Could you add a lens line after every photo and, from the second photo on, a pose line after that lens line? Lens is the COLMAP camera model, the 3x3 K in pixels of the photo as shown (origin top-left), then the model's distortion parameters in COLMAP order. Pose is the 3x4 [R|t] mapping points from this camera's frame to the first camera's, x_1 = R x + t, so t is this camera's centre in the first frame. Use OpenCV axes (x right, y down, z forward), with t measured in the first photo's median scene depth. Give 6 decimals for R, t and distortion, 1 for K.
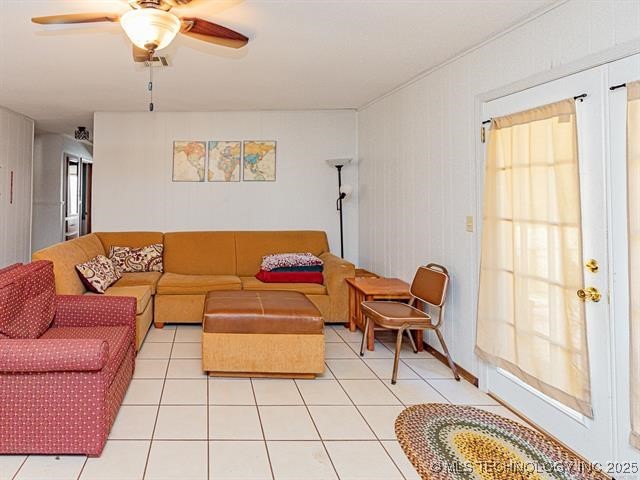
lens RADIAL K [[352.4, 0, 320.1], [0, 352.4, 180.3], [0, 0, 1]] dist [0.002036, 0.002123]
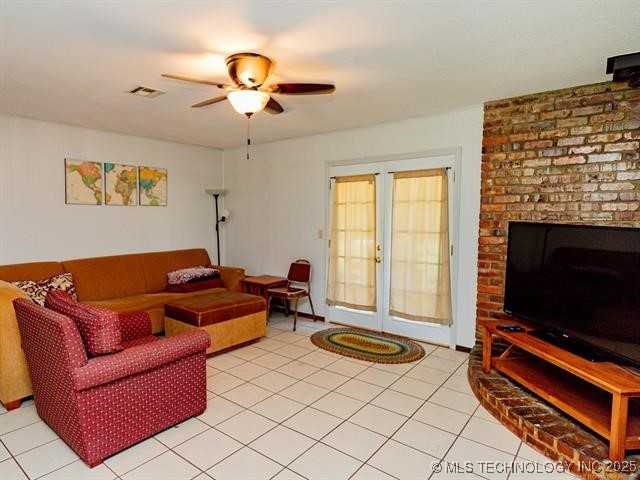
lens RADIAL K [[371.9, 0, 320.0], [0, 371.9, 240.0], [0, 0, 1]] dist [0.000536, 0.000161]
pose [[0.597123, -0.049827, 0.800600, -0.791518], [-0.026577, 0.996292, 0.081829, -0.000003], [-0.801709, -0.070139, 0.593585, -0.080425]]
